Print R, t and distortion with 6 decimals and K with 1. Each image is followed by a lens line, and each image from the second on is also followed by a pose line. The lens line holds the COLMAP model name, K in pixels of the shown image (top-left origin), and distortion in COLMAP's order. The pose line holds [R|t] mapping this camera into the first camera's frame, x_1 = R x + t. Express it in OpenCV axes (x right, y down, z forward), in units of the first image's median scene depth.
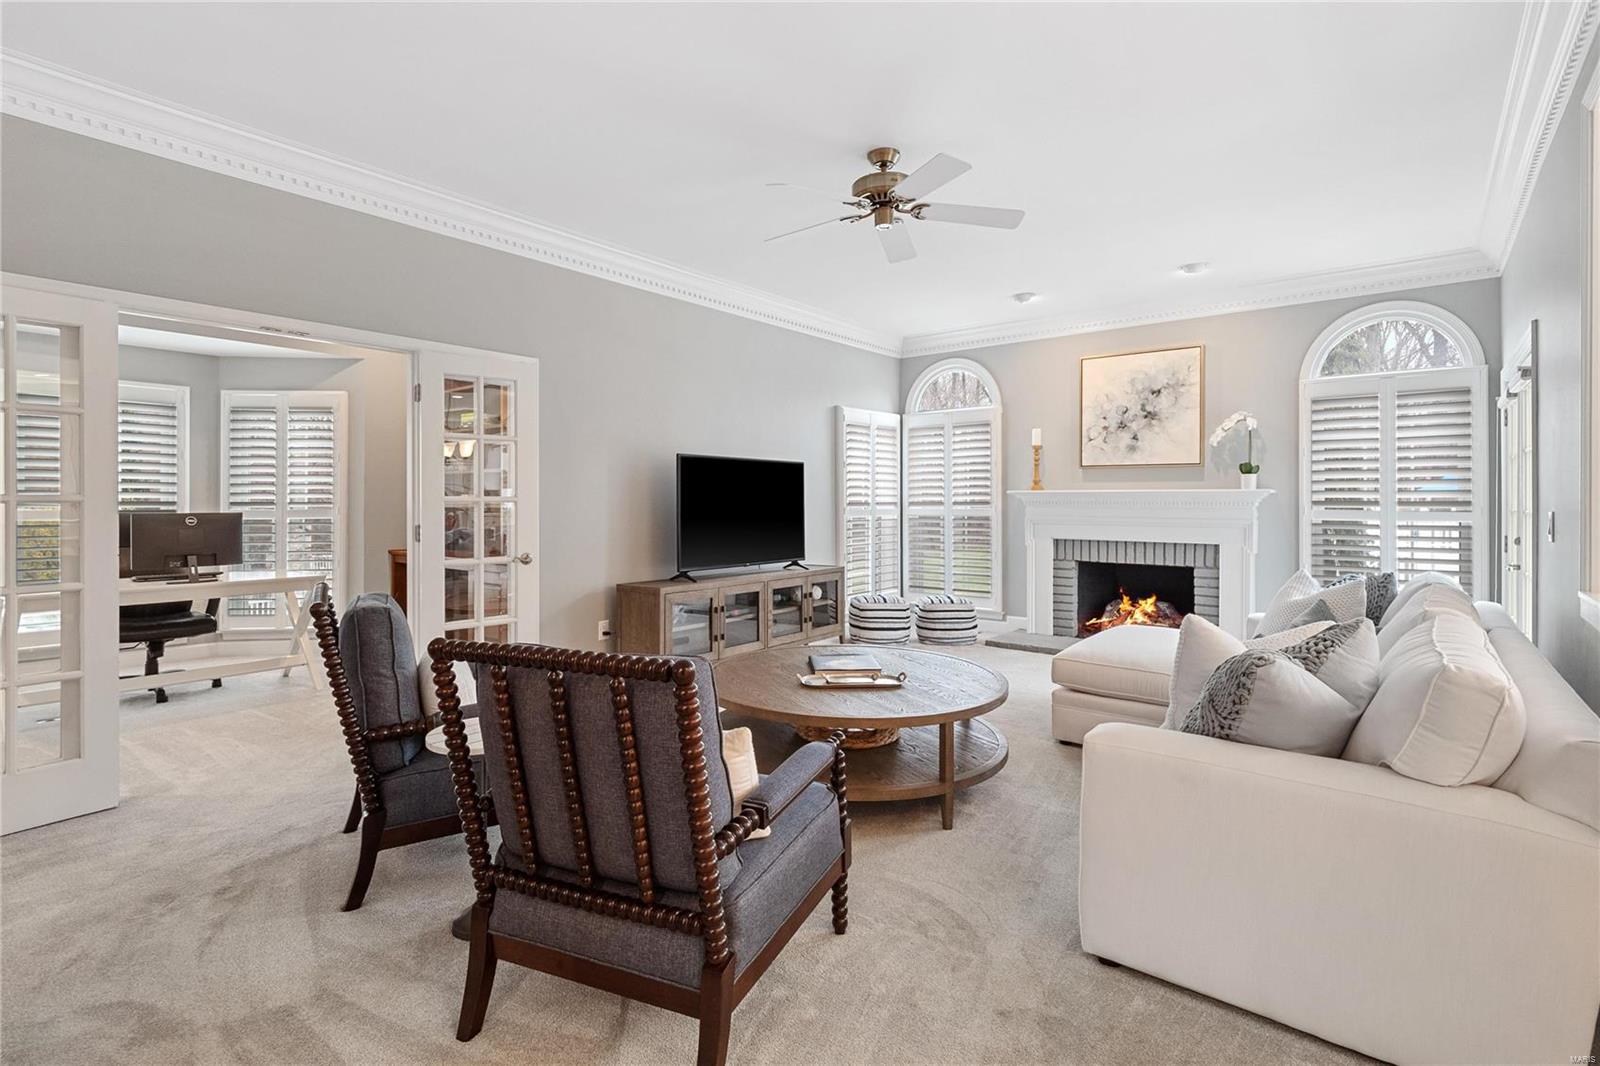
lens RADIAL K [[763.0, 0, 803.1], [0, 763.0, 510.0], [0, 0, 1]] dist [-0.001964, -0.000242]
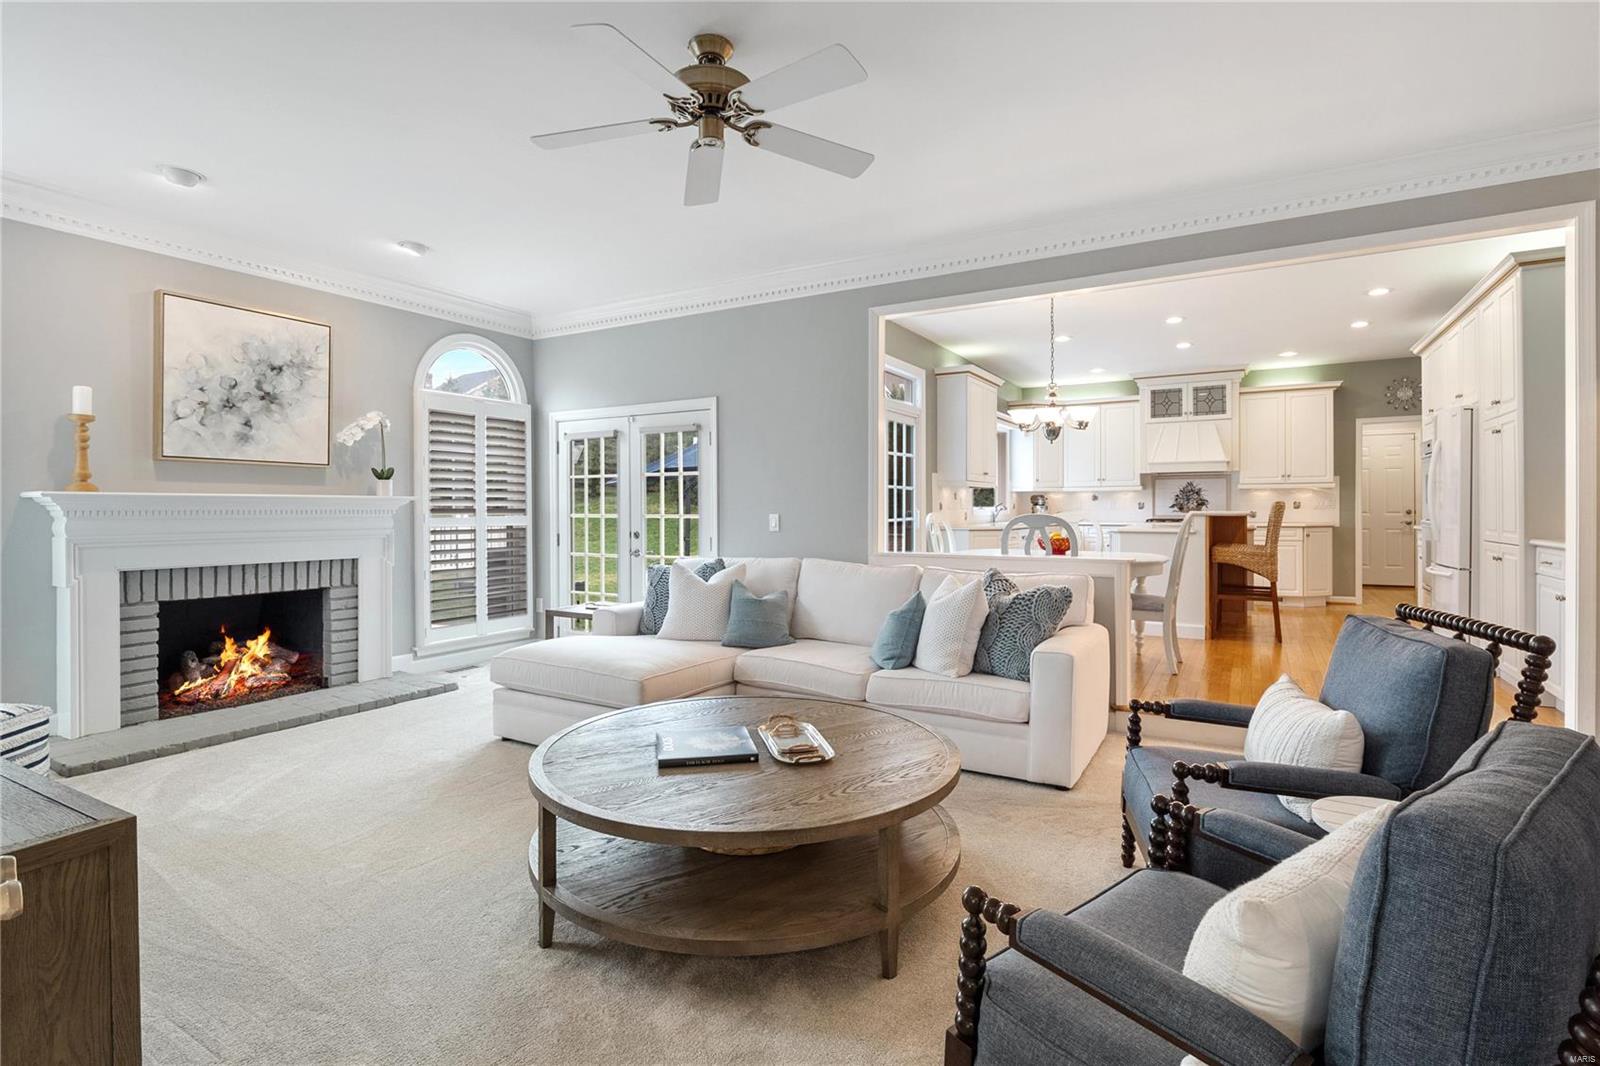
lens RADIAL K [[763.0, 0, 803.1], [0, 763.0, 510.0], [0, 0, 1]] dist [-0.001964, -0.000242]
pose [[-0.134631, -0.004206, 0.990887, -0.375457], [0.009387, 0.999941, 0.005520, -0.010307], [-0.990851, 0.010044, -0.134583, 0.573533]]
